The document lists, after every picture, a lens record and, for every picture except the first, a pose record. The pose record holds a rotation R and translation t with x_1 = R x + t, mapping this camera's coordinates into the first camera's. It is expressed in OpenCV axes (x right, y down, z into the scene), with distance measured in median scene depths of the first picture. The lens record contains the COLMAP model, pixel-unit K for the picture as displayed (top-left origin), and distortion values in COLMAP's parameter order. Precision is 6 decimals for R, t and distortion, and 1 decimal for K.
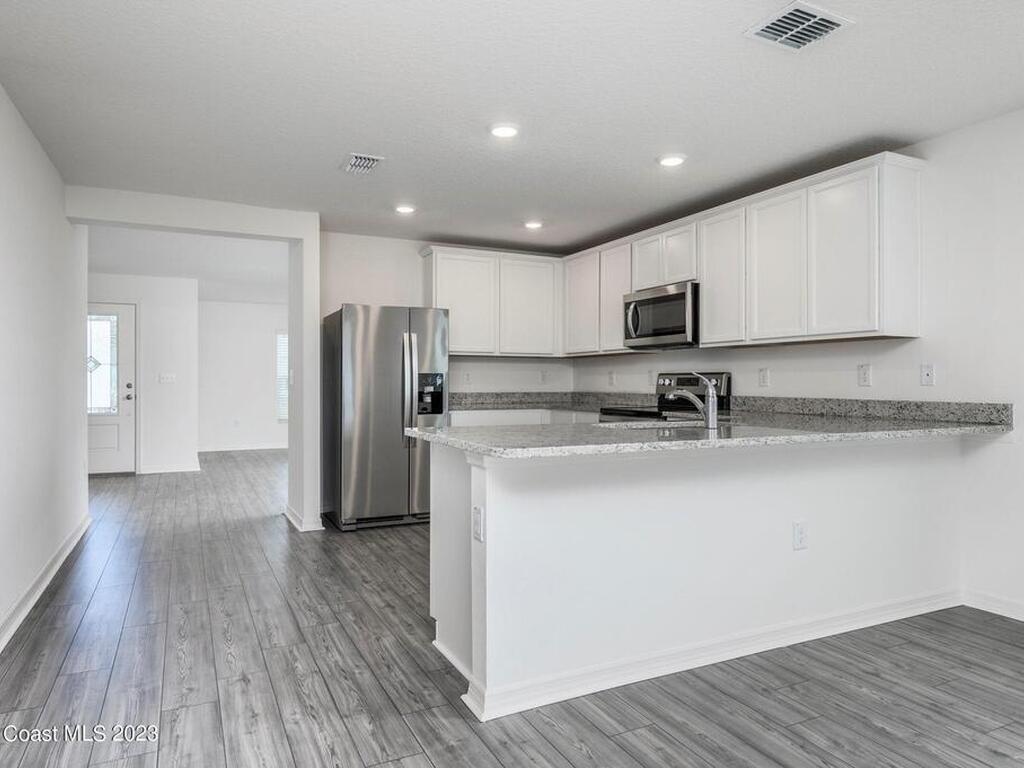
lens RADIAL K [[655.3, 0, 506.4], [0, 655.3, 389.6], [0, 0, 1]] dist [0.011821, 0.001878]
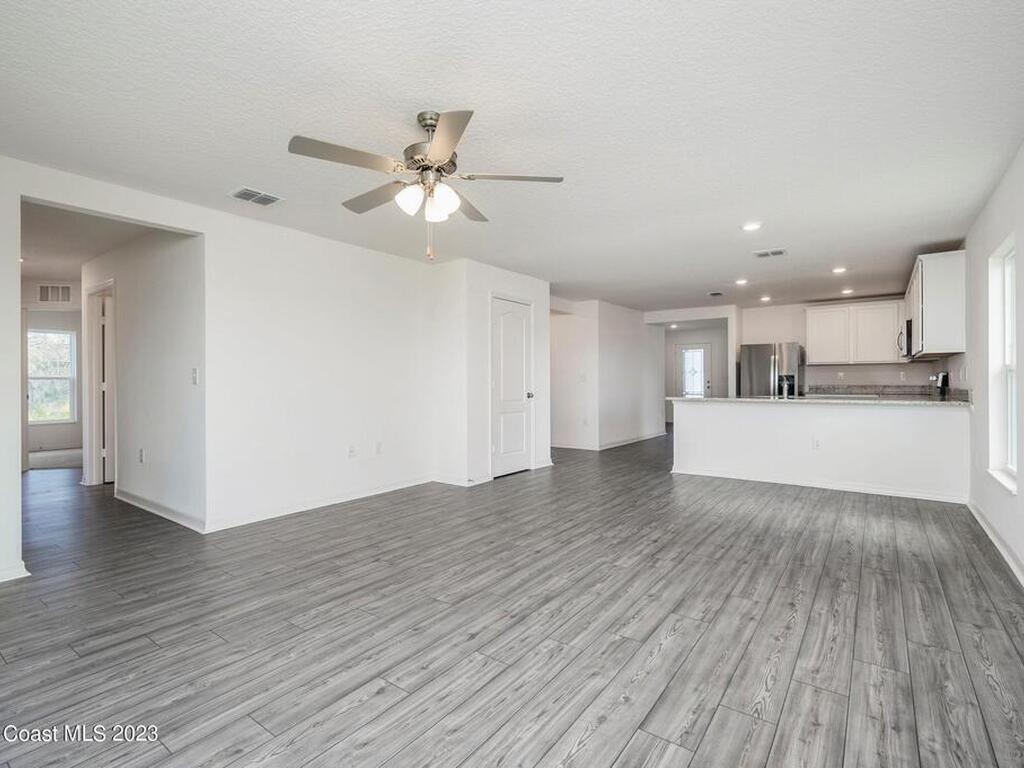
lens RADIAL K [[463.8, 0, 515.7], [0, 463.8, 383.9], [0, 0, 1]] dist [-0.001045, 0.000277]
pose [[0.454252, 0.001981, -0.890871, 0.815427], [-0.003840, 0.999993, 0.000265, 0.006071], [0.890865, 0.003301, 0.454257, -0.412703]]
